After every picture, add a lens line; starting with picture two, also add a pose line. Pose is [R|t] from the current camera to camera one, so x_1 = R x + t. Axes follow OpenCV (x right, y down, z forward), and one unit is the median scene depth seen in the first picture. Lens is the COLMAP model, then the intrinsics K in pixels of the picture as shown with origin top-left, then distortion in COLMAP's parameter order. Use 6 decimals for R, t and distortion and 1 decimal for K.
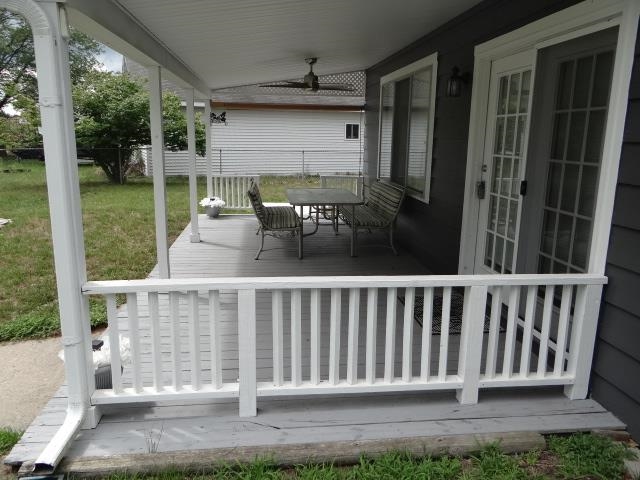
lens RADIAL K [[505.2, 0, 317.8], [0, 505.2, 238.7], [0, 0, 1]] dist [-0.004715, -0.007212]
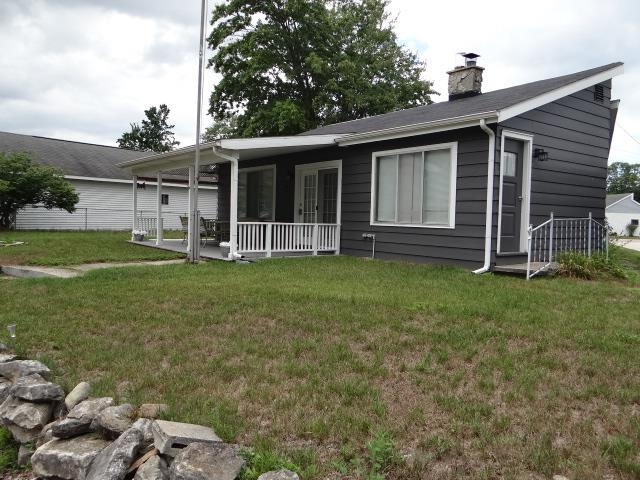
lens RADIAL K [[505.2, 0, 320.5], [0, 505.2, 239.9], [0, 0, 1]] dist [-0.004715, -0.007212]
pose [[0.865835, -0.016281, 0.500065, -1.681230], [0.089562, 0.988370, -0.122892, 0.699145], [-0.492249, 0.151191, 0.857224, -2.507782]]
